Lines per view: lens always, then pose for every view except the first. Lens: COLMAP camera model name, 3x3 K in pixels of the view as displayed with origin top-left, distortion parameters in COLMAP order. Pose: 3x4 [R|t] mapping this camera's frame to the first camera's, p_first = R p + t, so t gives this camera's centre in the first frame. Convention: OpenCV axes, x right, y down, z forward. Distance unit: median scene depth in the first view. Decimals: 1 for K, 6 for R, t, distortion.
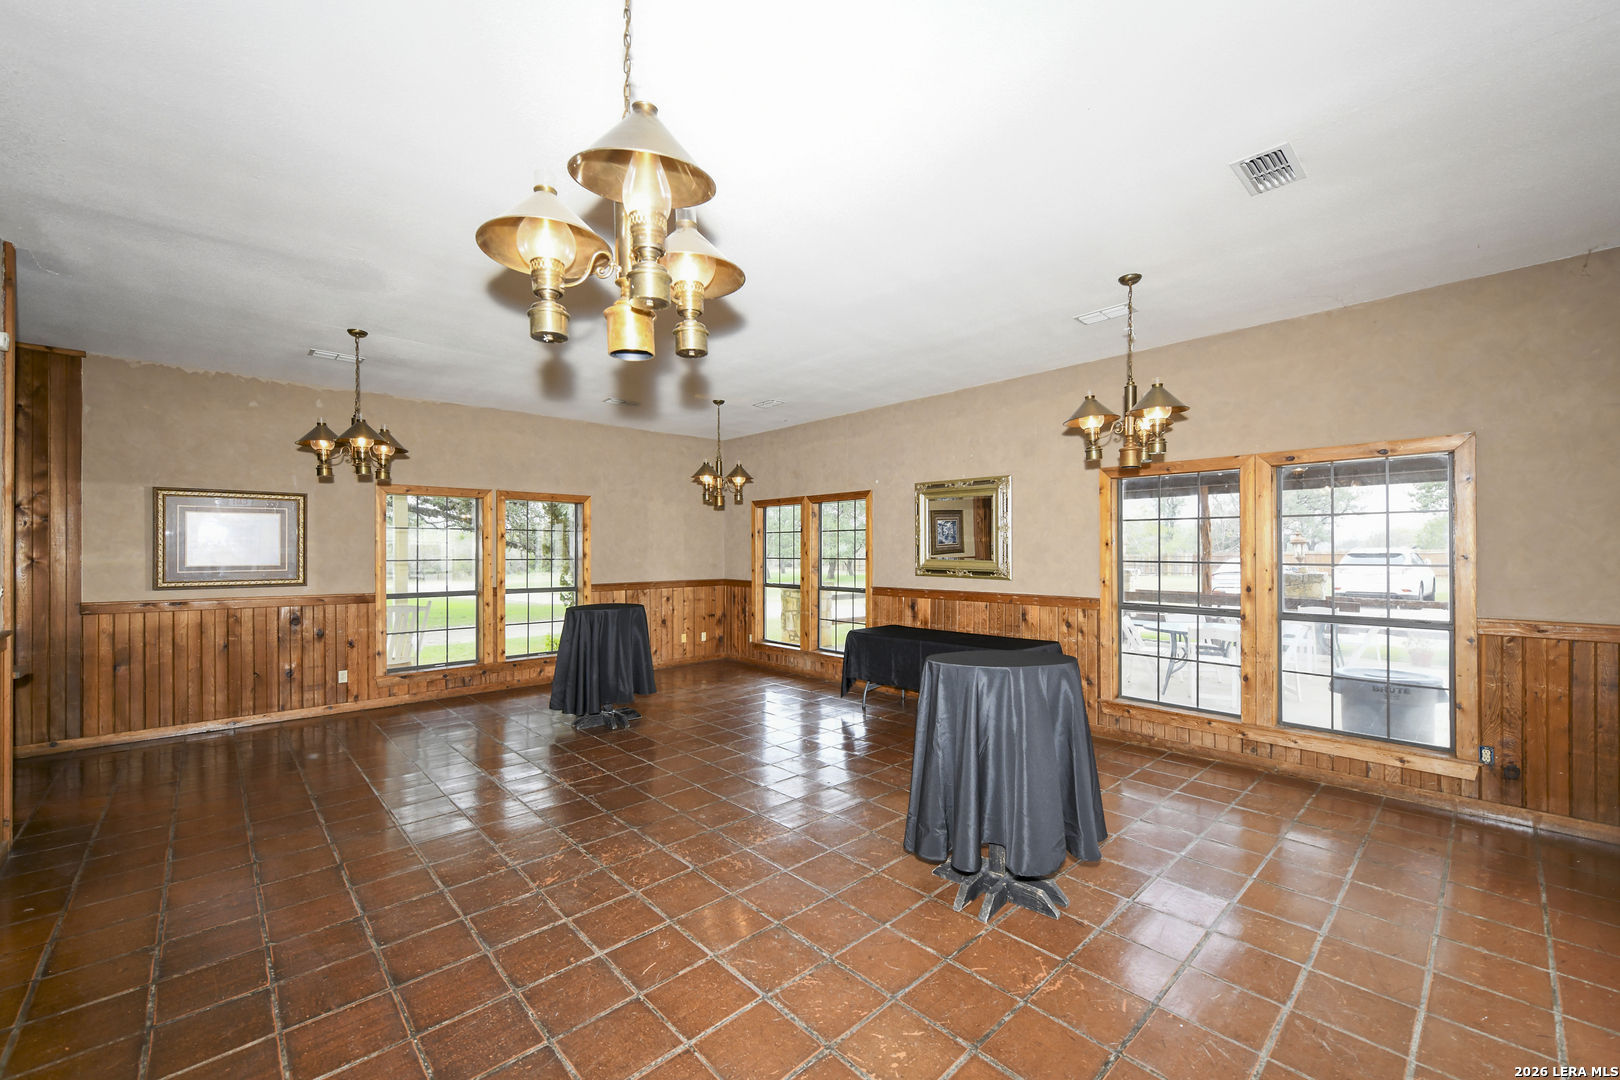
lens RADIAL K [[653.0, 0, 805.9], [0, 653.0, 547.1], [0, 0, 1]] dist [0.002925, 0.000330]
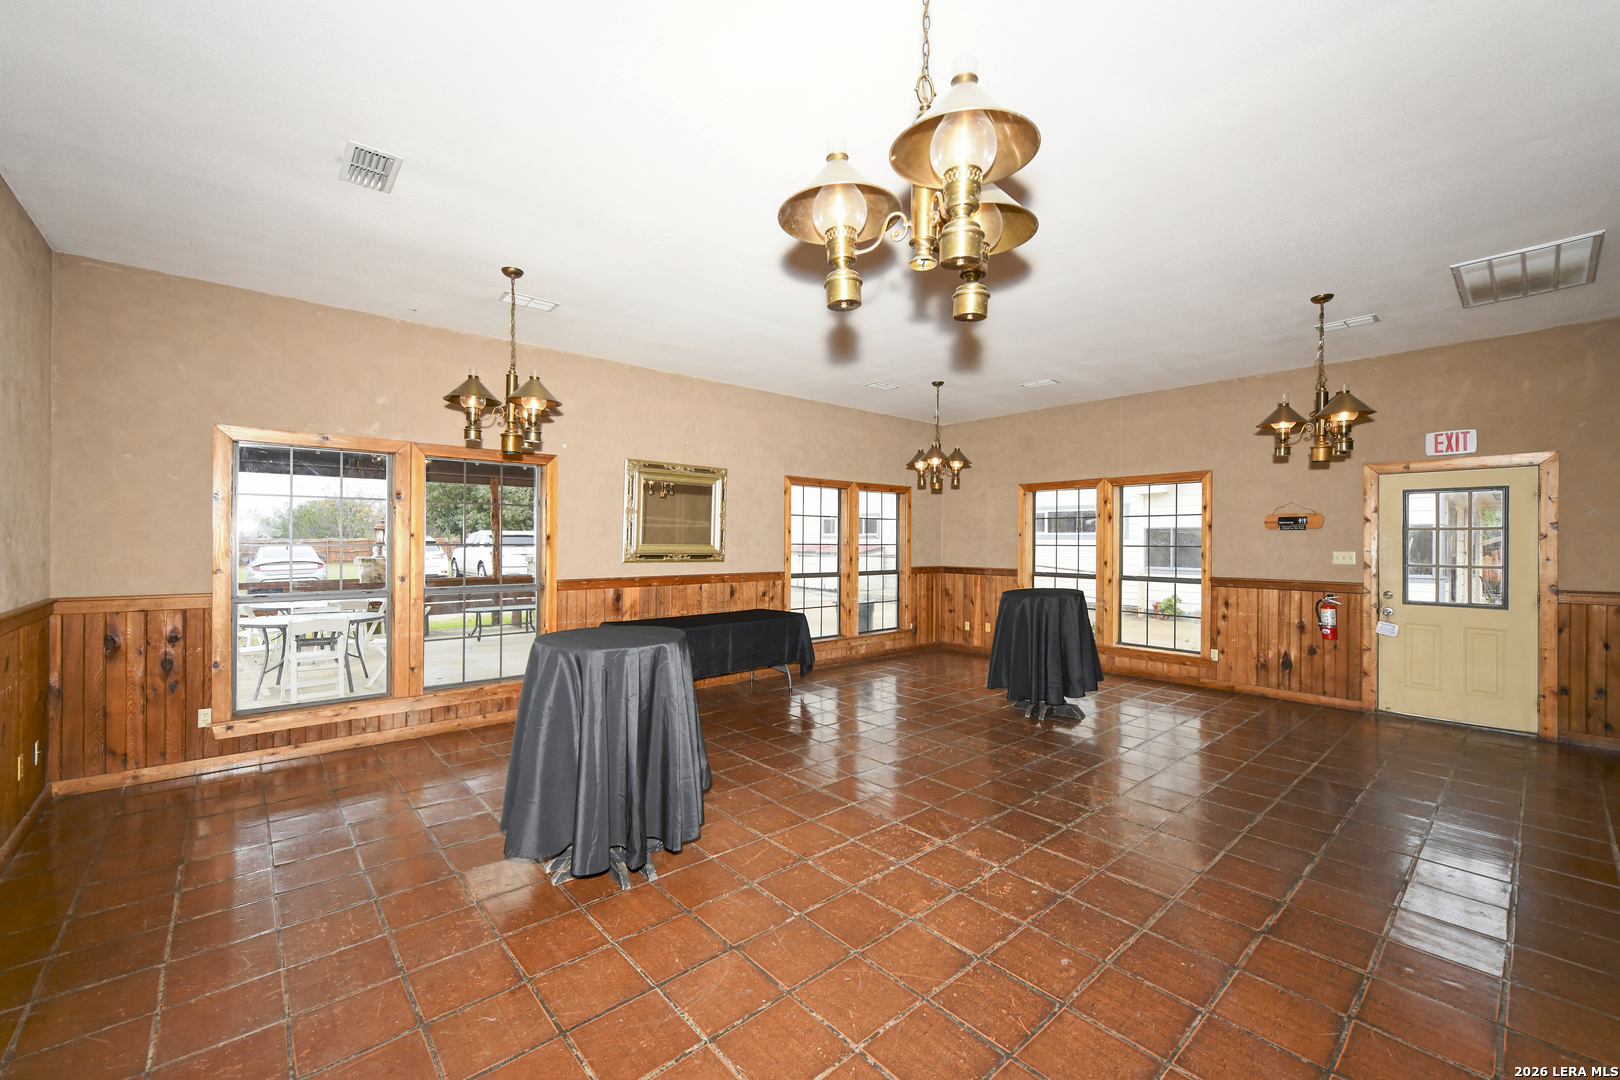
lens RADIAL K [[653.0, 0, 805.9], [0, 653.0, 547.1], [0, 0, 1]] dist [0.002925, 0.000330]
pose [[0.011627, -0.009212, 0.999890, -0.765754], [-0.009393, 0.999912, 0.009322, 0.012721], [-0.999888, -0.009501, 0.011539, 0.790700]]
